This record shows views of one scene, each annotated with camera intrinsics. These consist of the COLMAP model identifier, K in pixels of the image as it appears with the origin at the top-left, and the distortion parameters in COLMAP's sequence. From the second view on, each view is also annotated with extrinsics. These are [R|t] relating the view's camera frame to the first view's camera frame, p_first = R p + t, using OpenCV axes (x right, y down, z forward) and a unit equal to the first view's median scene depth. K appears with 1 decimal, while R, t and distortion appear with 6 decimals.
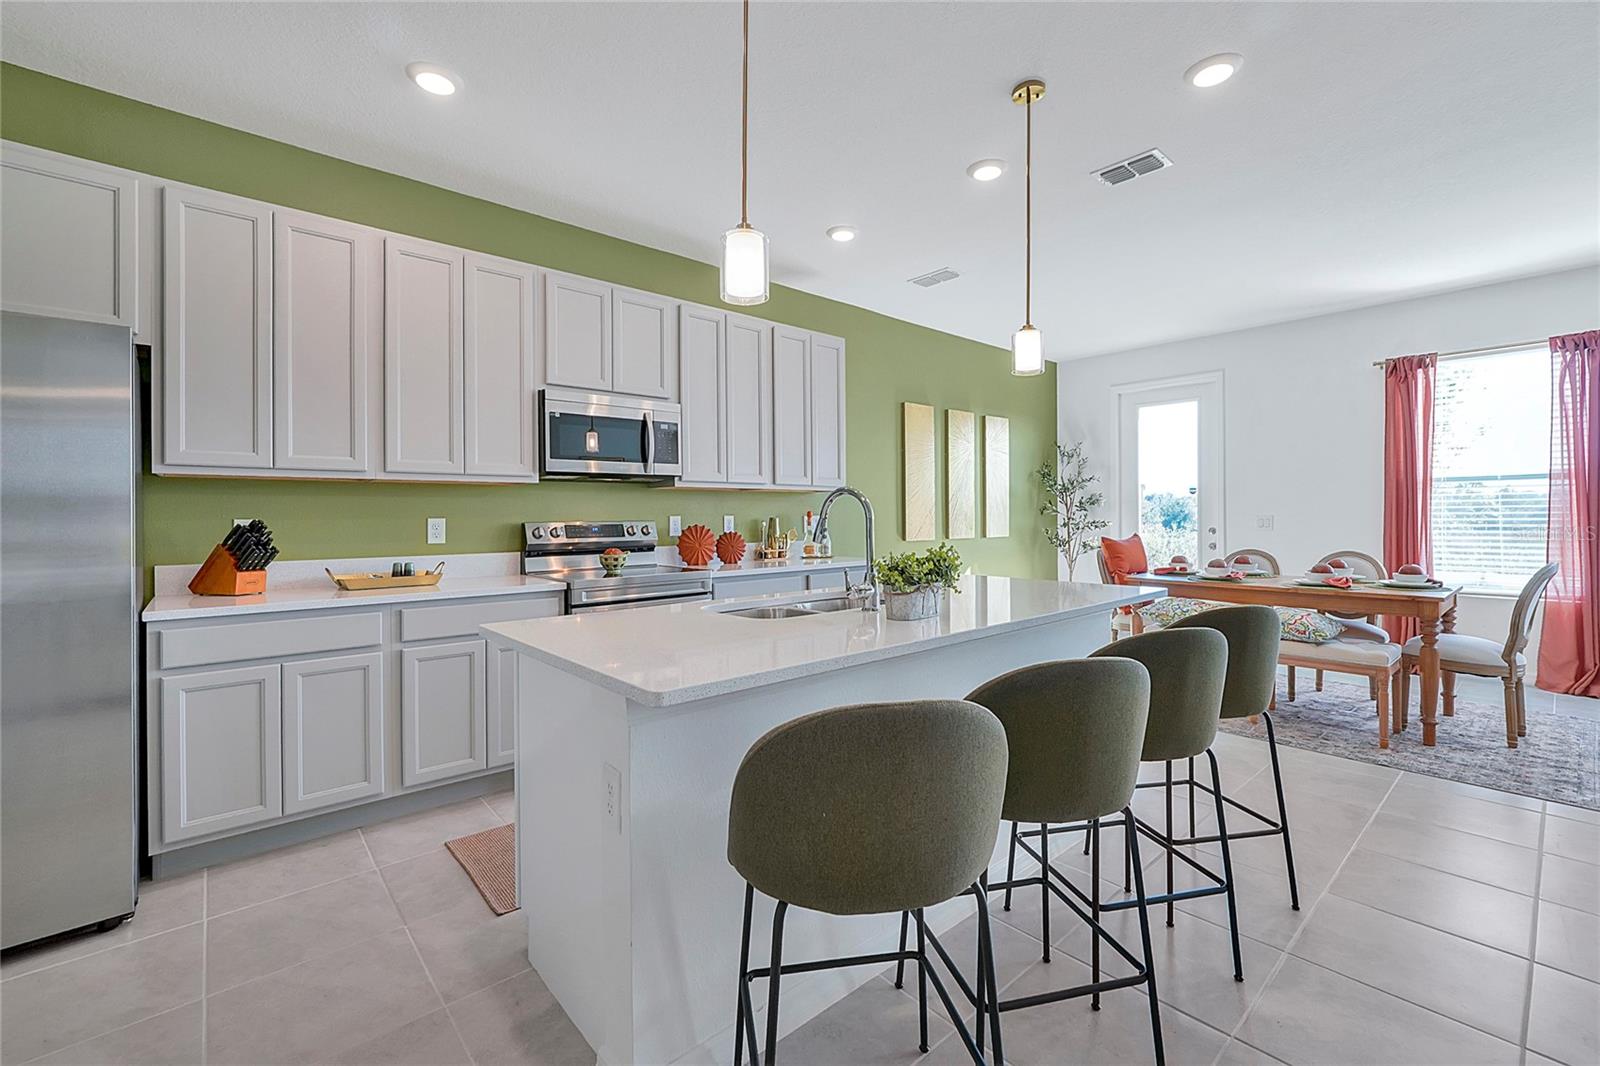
lens RADIAL K [[673.8, 0, 800.0], [0, 673.8, 533.0], [0, 0, 1]] dist [-0.000884, 0.005589]
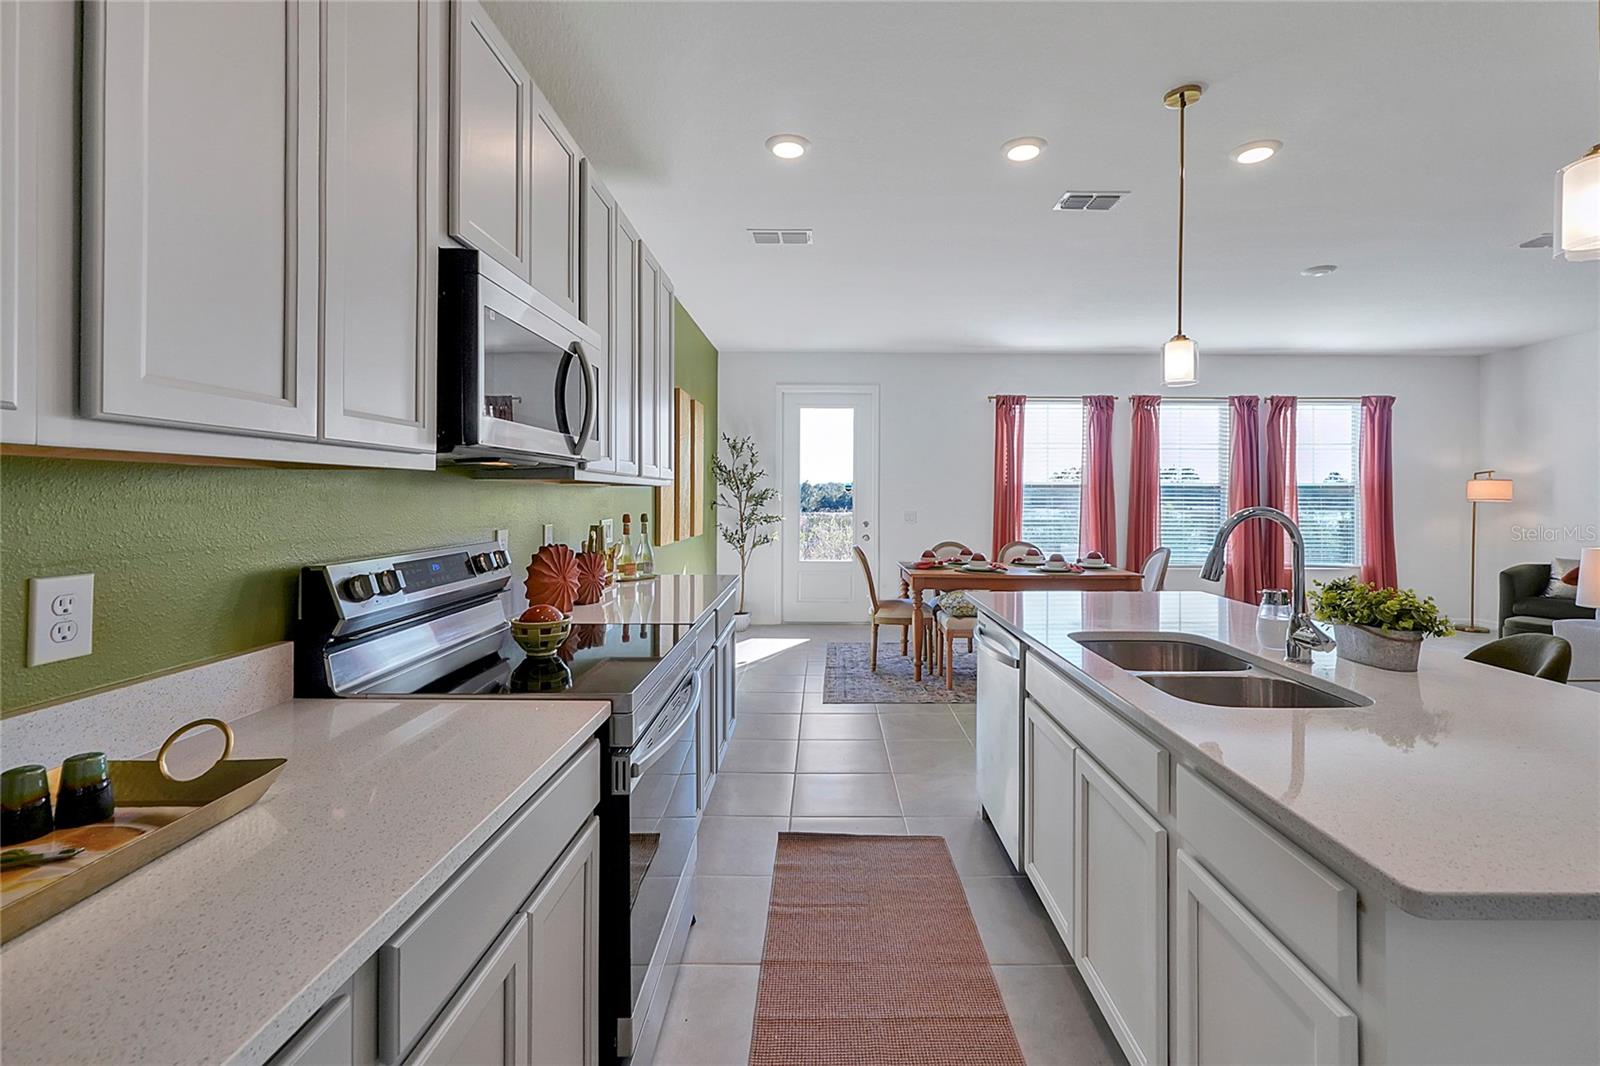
lens RADIAL K [[683.1, 0, 825.5], [0, 683.1, 520.5], [0, 0, 1]] dist [0.003327, 0.000235]
pose [[0.653912, -0.020949, 0.756280, -0.395799], [0.018840, 0.999757, 0.011404, -0.031346], [-0.756336, 0.006791, 0.654148, 0.386180]]
